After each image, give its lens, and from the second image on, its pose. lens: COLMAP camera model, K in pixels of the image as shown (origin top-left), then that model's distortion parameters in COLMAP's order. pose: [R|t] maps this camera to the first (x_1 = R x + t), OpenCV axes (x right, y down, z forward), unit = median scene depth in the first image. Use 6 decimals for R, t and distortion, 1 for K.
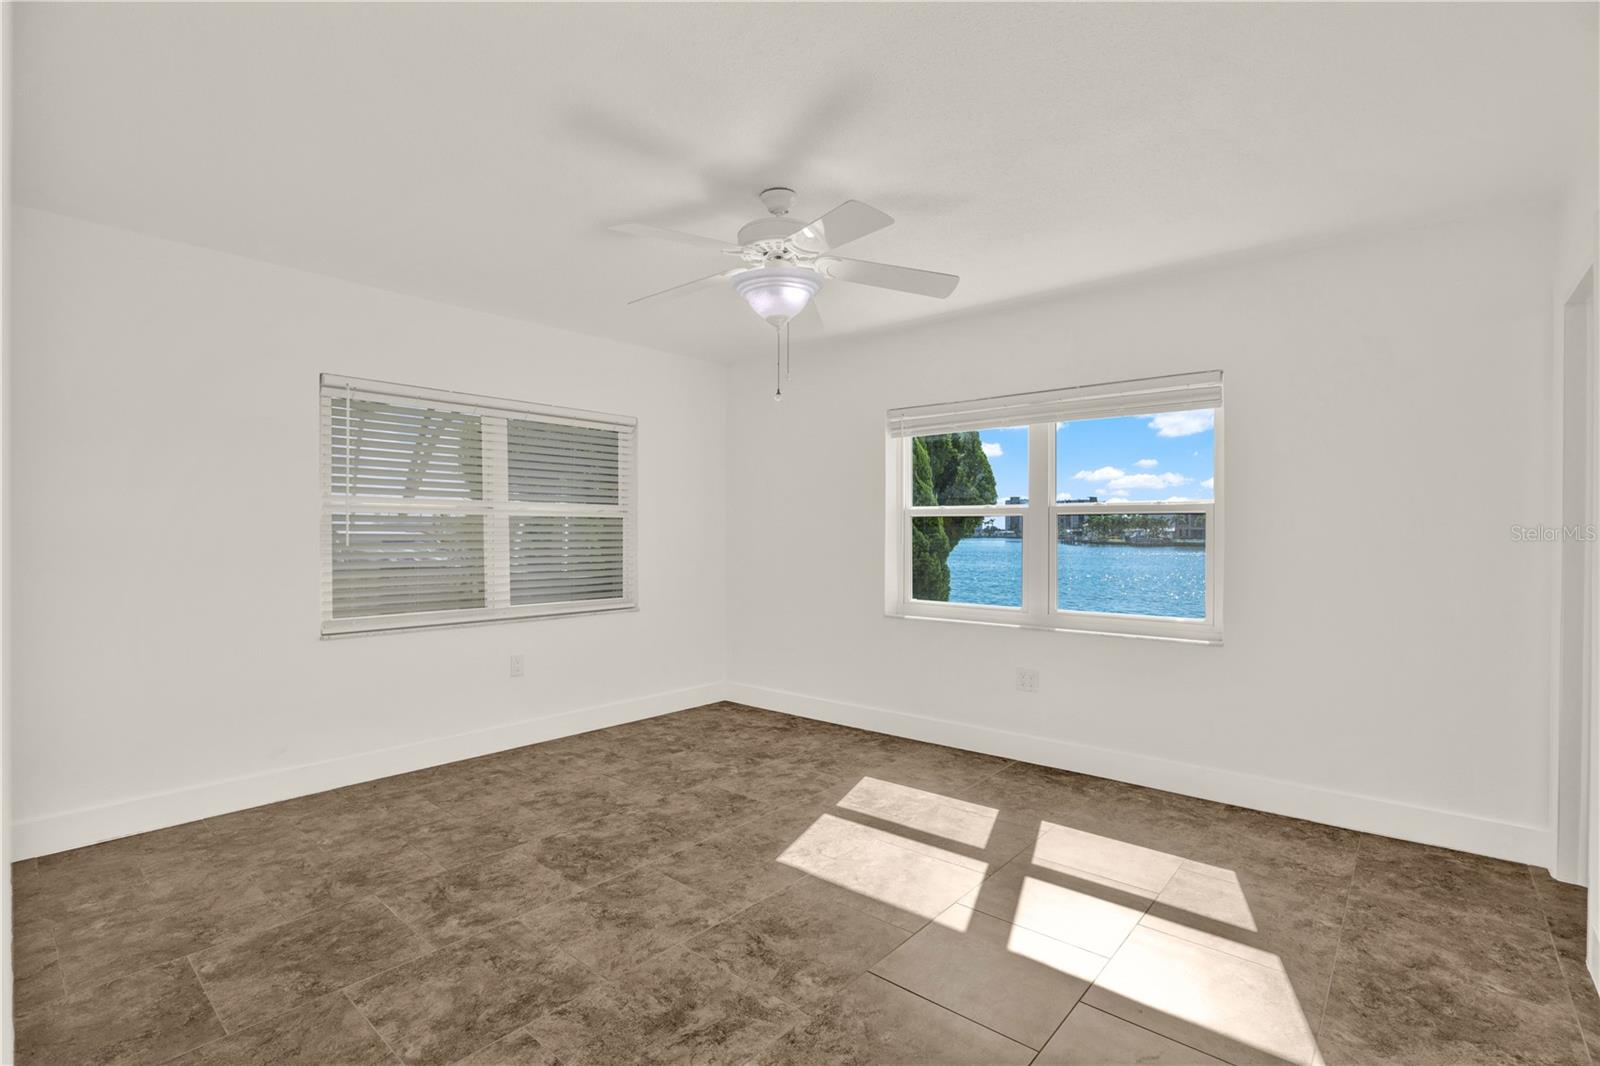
lens RADIAL K [[741.5, 0, 797.4], [0, 741.5, 539.2], [0, 0, 1]] dist [-0.046954, 0.014932]
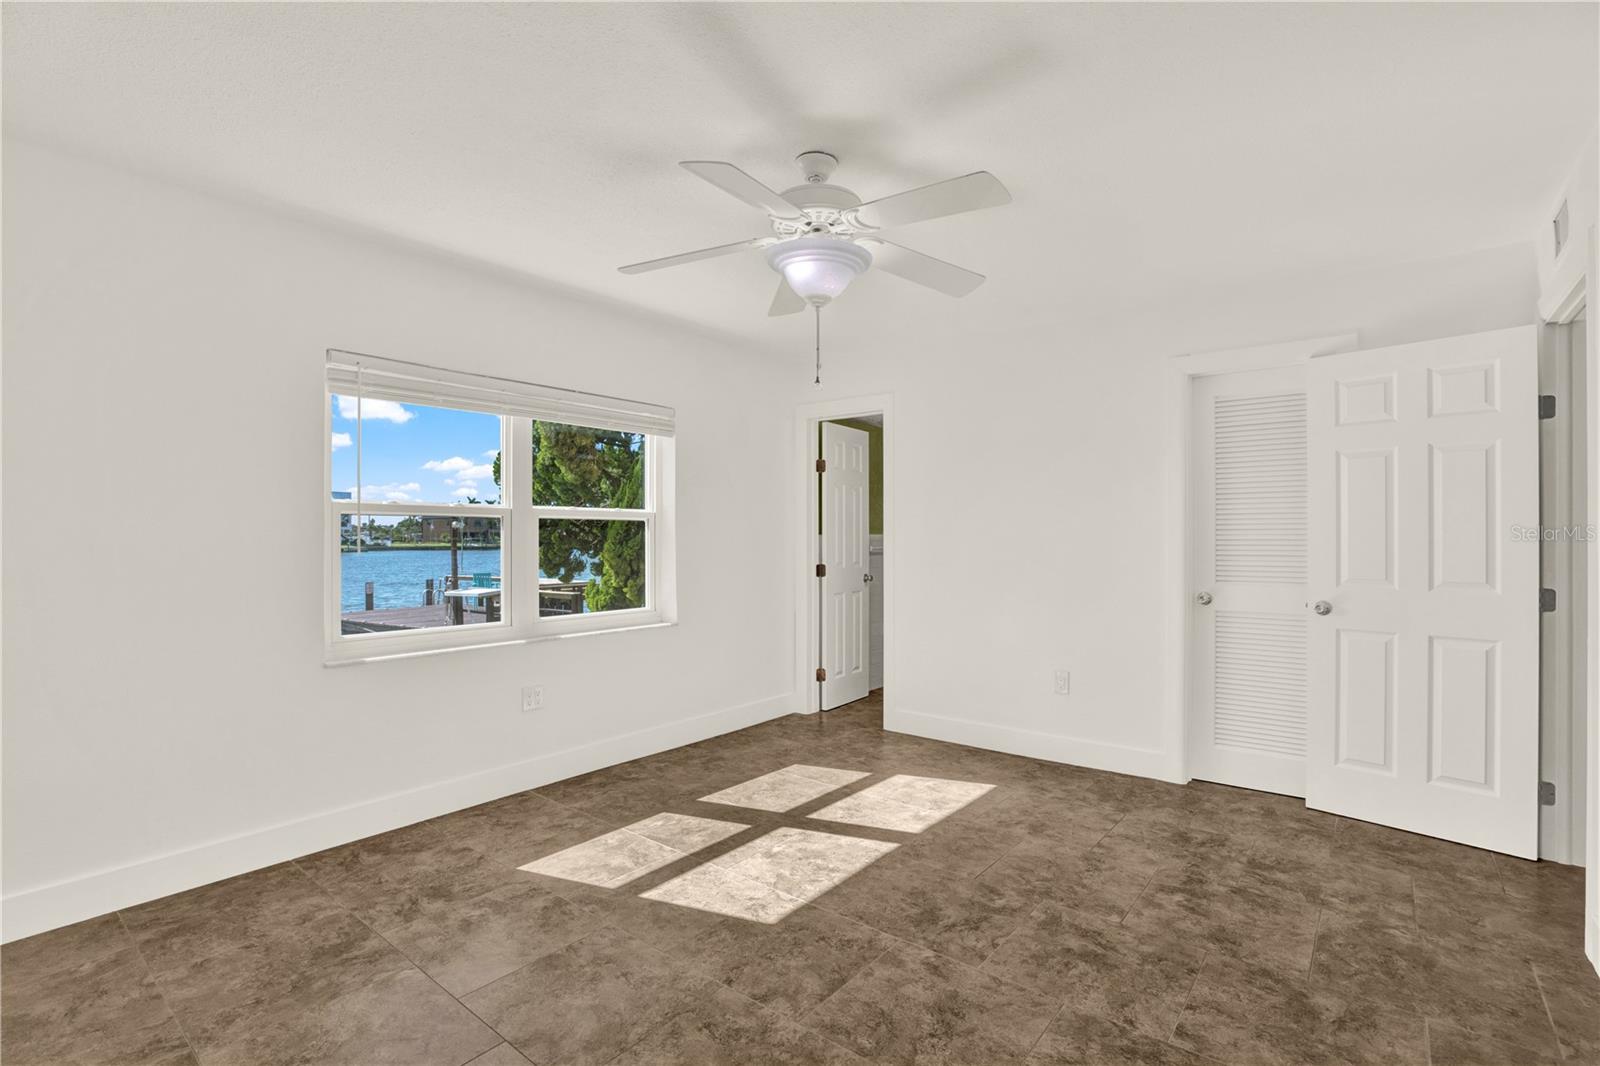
lens RADIAL K [[741.5, 0, 797.4], [0, 741.5, 539.2], [0, 0, 1]] dist [-0.046954, 0.014932]
pose [[-0.036894, -0.005325, 0.999305, -0.745349], [0.010025, 0.999934, 0.005699, -0.010835], [-0.999269, 0.010229, -0.036838, 0.855333]]
